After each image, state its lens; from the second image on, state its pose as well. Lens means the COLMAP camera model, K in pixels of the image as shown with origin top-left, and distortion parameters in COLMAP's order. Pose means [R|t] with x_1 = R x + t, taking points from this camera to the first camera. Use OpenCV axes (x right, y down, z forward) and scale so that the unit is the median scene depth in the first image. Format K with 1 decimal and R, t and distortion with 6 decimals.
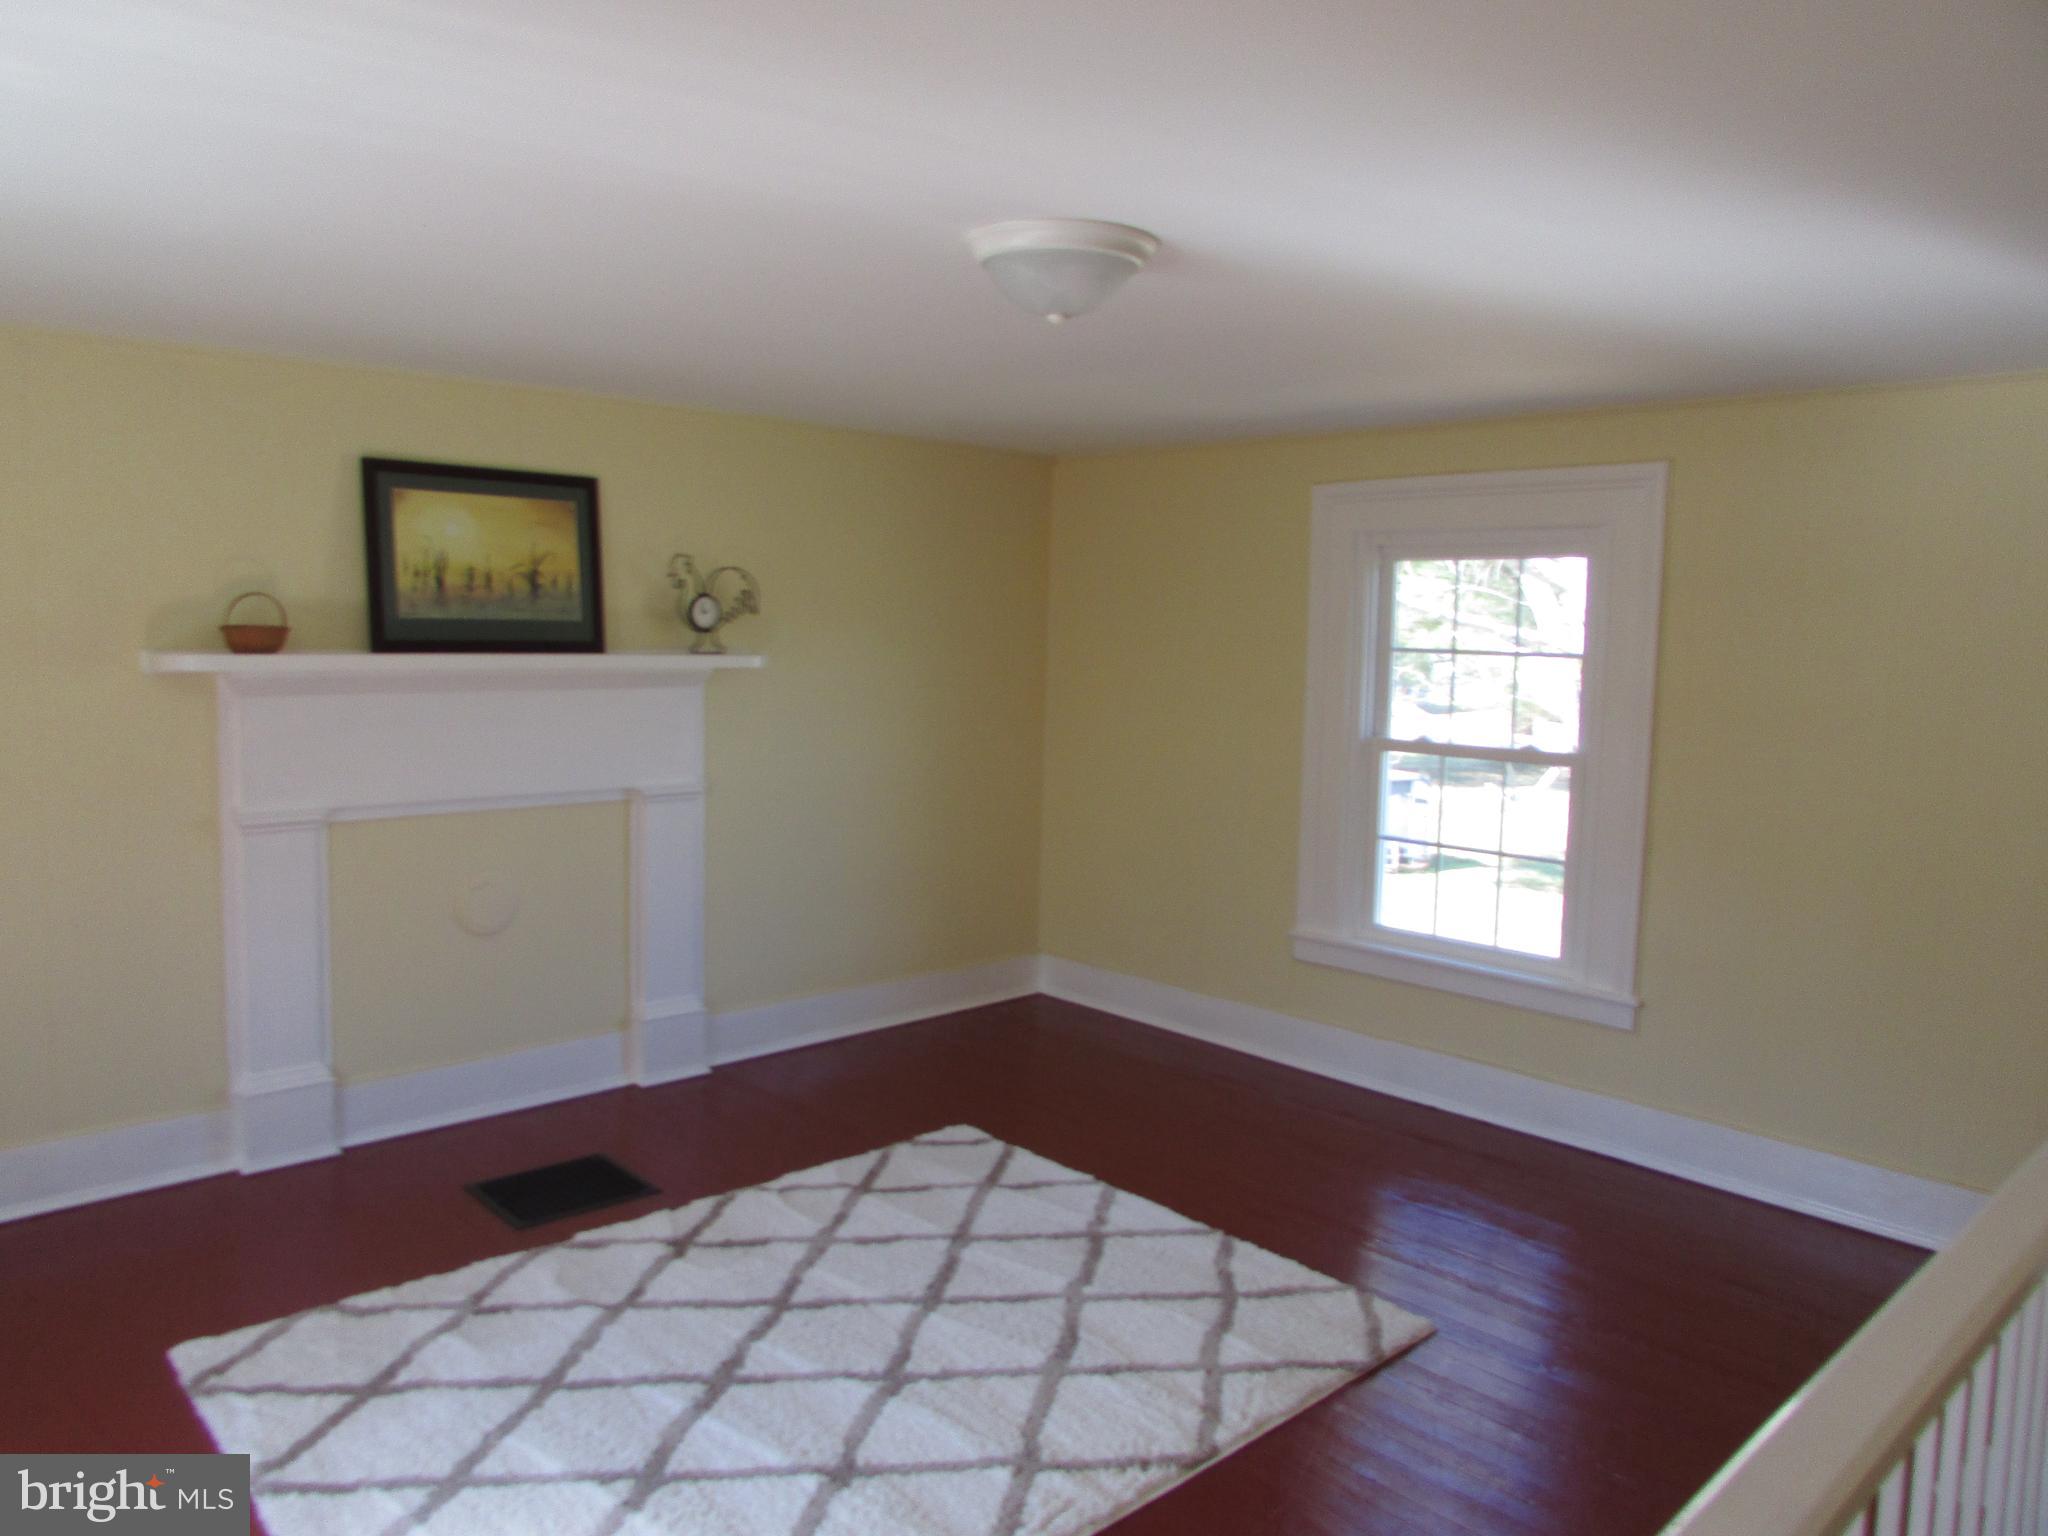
lens RADIAL K [[1446.7, 0, 1018.6], [0, 1446.7, 759.3], [0, 0, 1]] dist [-0.045488, 0.033921]
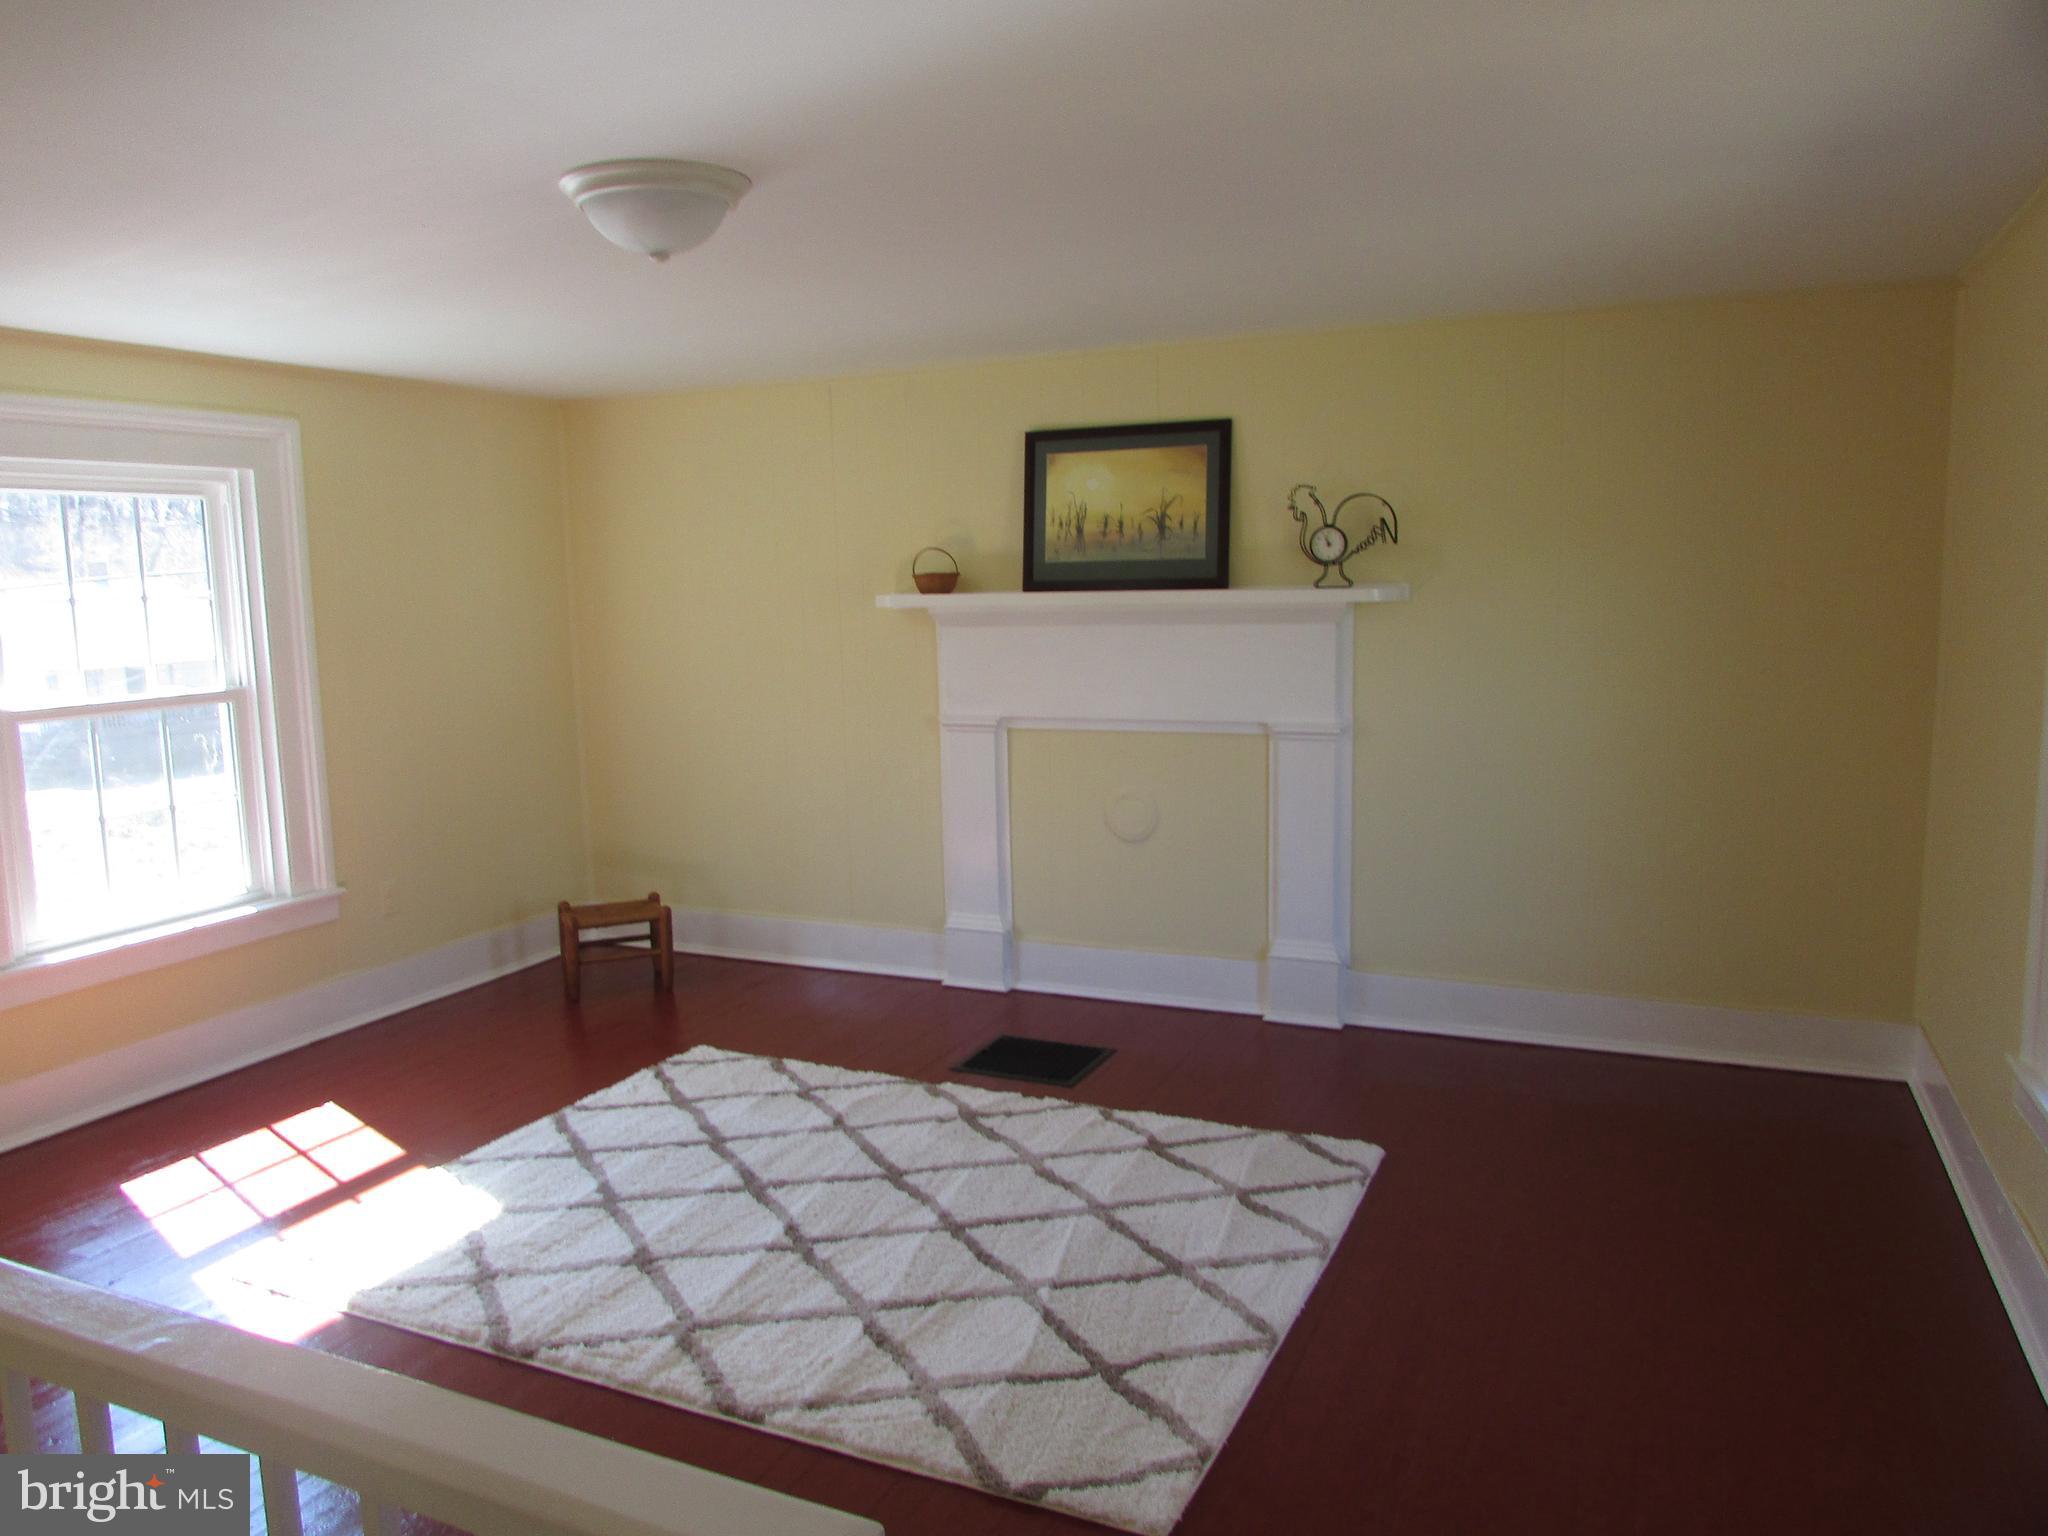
lens RADIAL K [[1446.7, 0, 1018.6], [0, 1446.7, 759.3], [0, 0, 1]] dist [-0.045488, 0.033921]
pose [[0.374369, 0.084992, -0.923377, 0.701853], [-0.058166, 0.995982, 0.068092, -0.015909], [0.925454, 0.028218, 0.377808, 0.535989]]
